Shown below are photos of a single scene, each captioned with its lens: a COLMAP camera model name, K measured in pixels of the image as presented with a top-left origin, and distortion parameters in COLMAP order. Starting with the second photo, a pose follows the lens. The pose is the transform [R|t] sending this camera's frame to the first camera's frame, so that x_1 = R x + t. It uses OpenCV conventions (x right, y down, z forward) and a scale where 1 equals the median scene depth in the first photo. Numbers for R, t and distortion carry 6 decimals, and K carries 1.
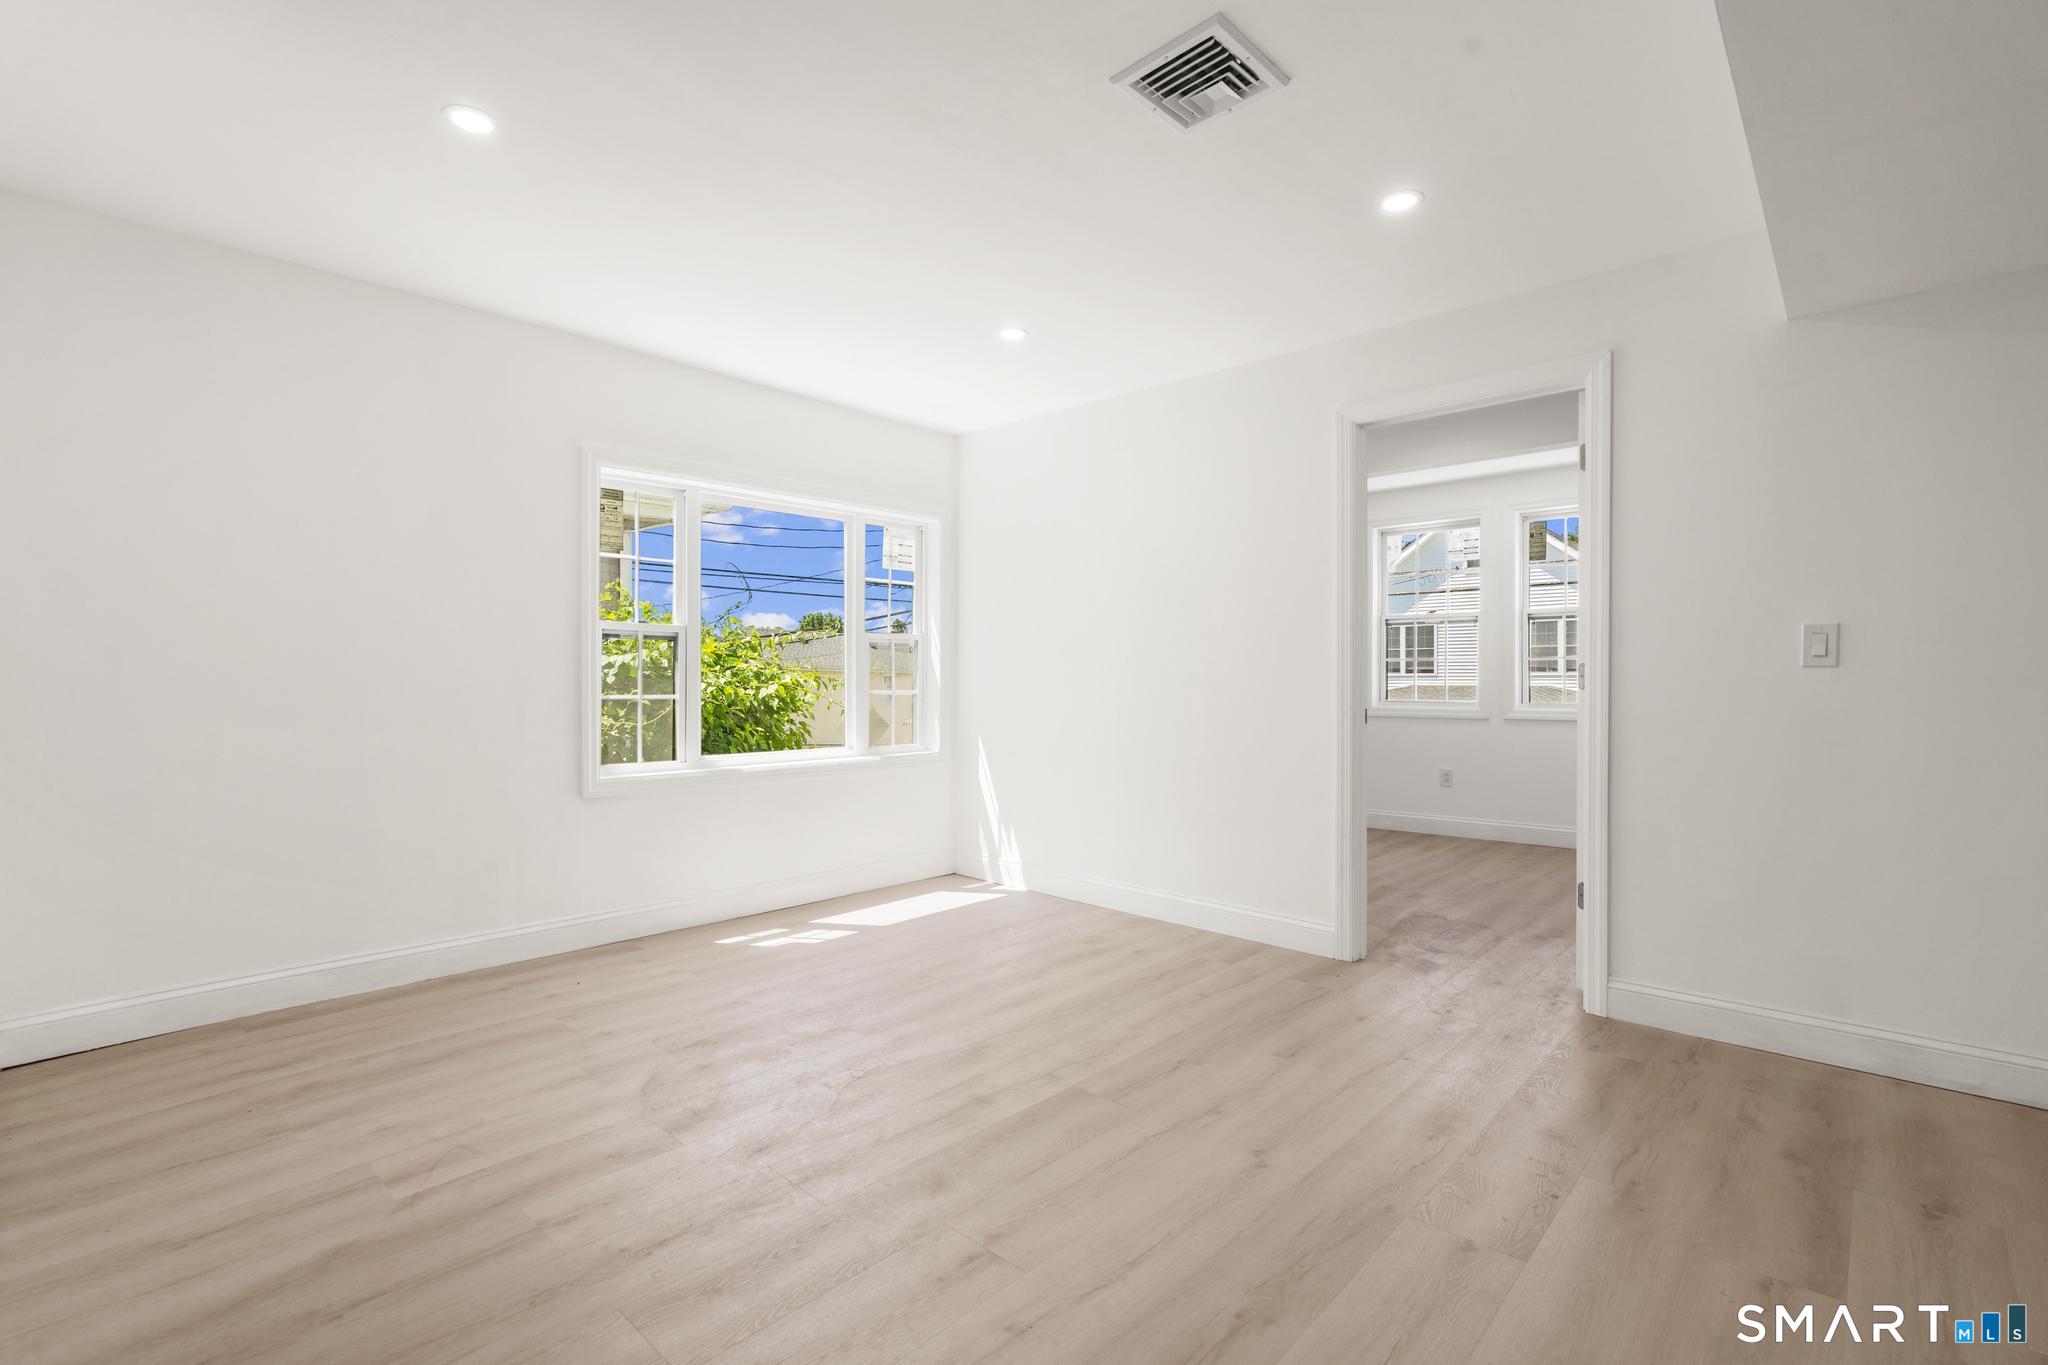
lens RADIAL K [[925.2, 0, 1024.2], [0, 925.2, 688.7], [0, 0, 1]] dist [-0.003194, 0.004086]
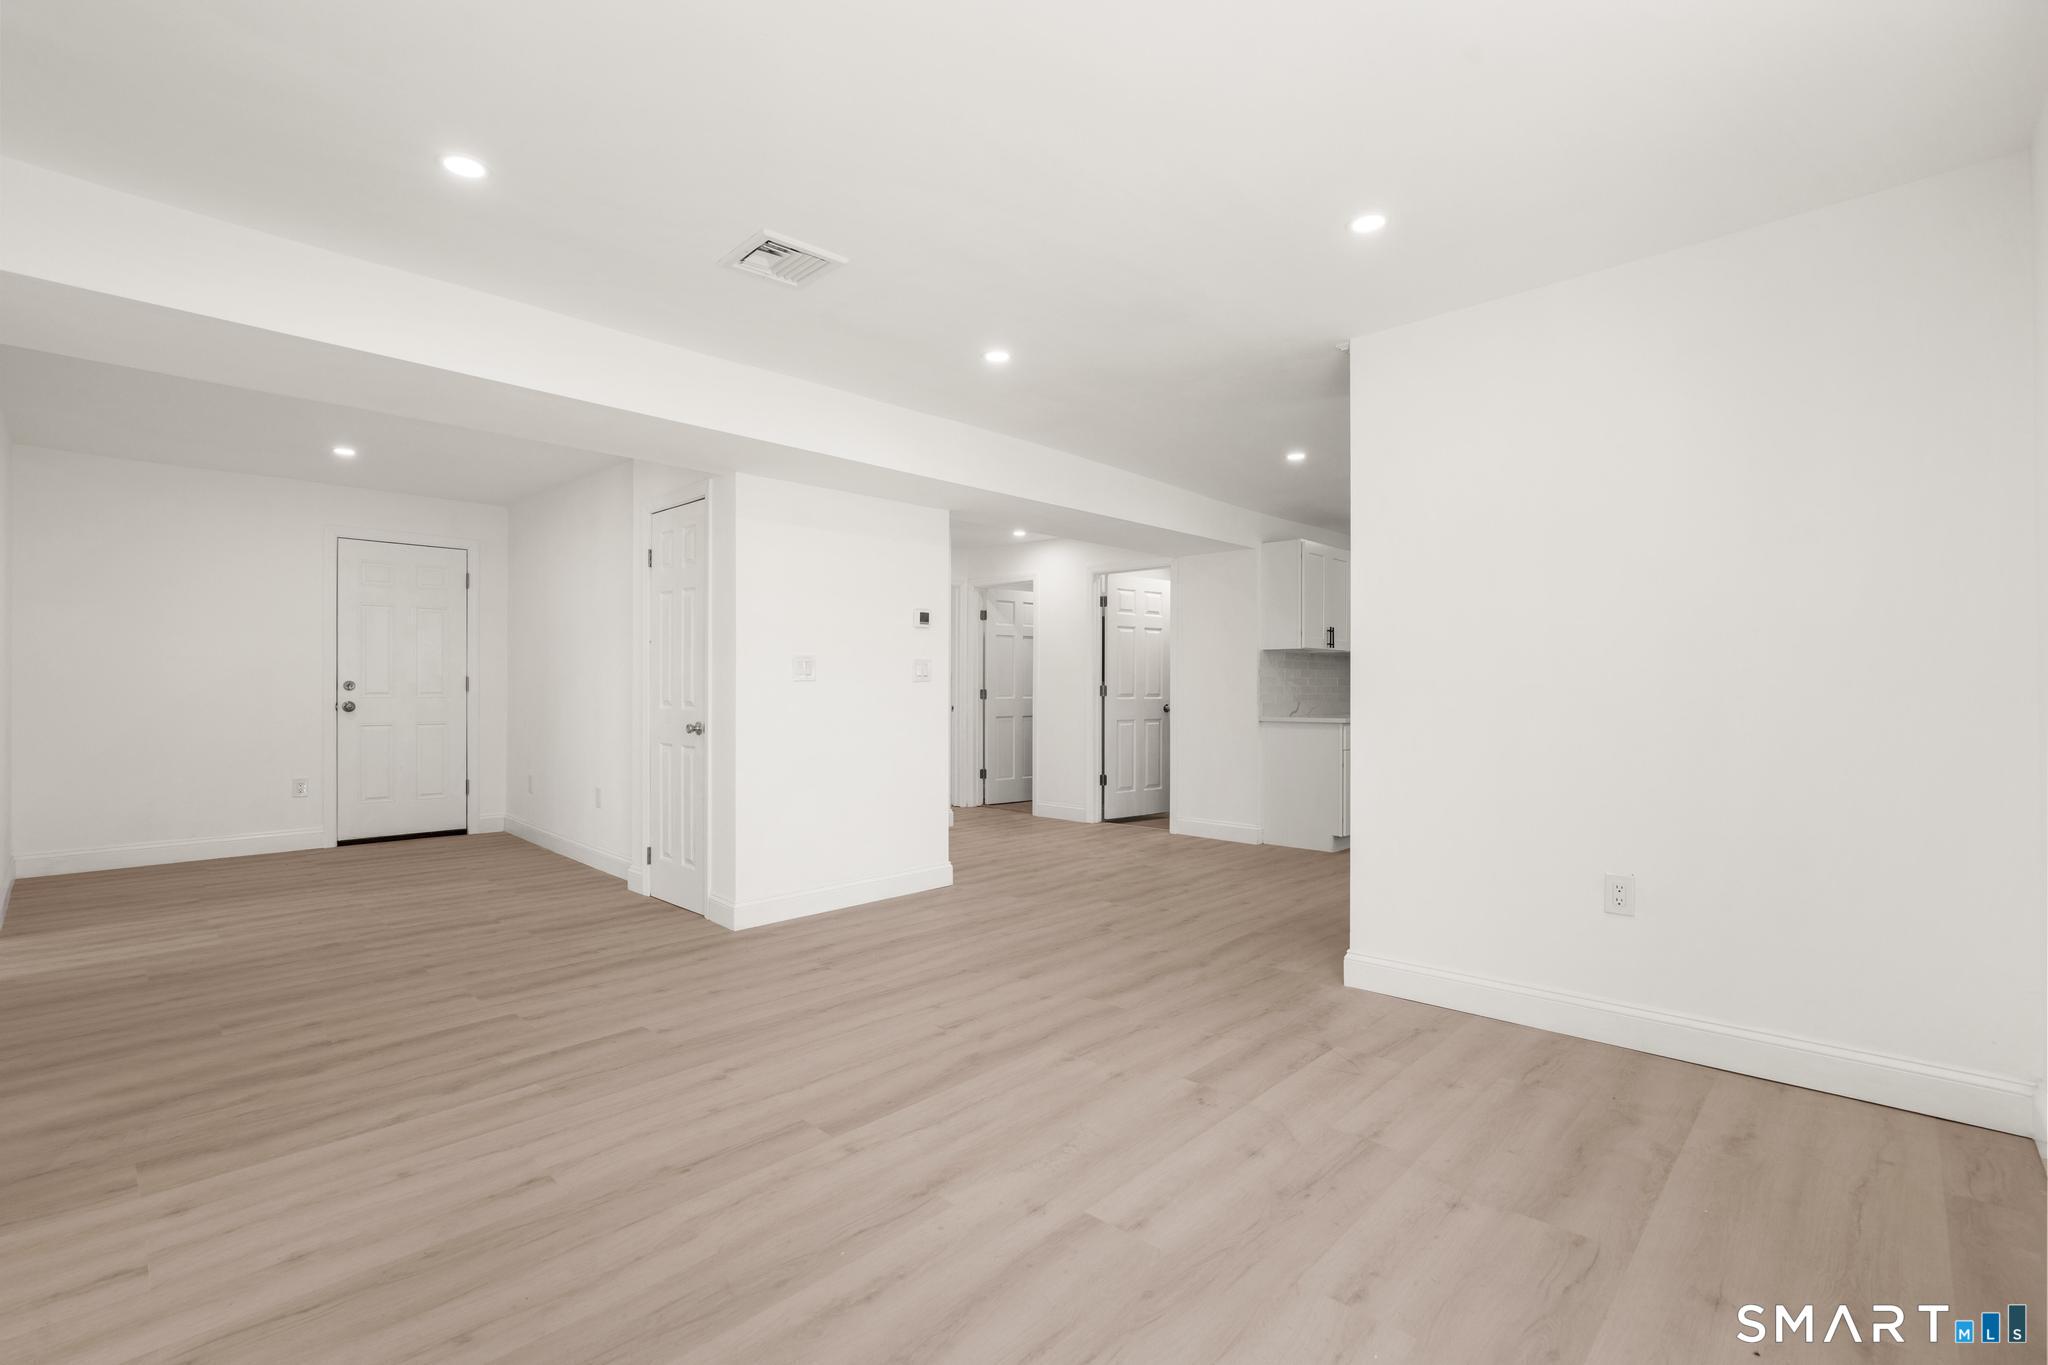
lens RADIAL K [[925.2, 0, 1024.2], [0, 925.2, 688.7], [0, 0, 1]] dist [-0.003194, 0.004086]
pose [[-0.999817, 0.002265, 0.018997, -0.171737], [0.002432, 0.999958, 0.008796, -0.033340], [-0.018977, 0.008840, -0.999781, 2.095393]]
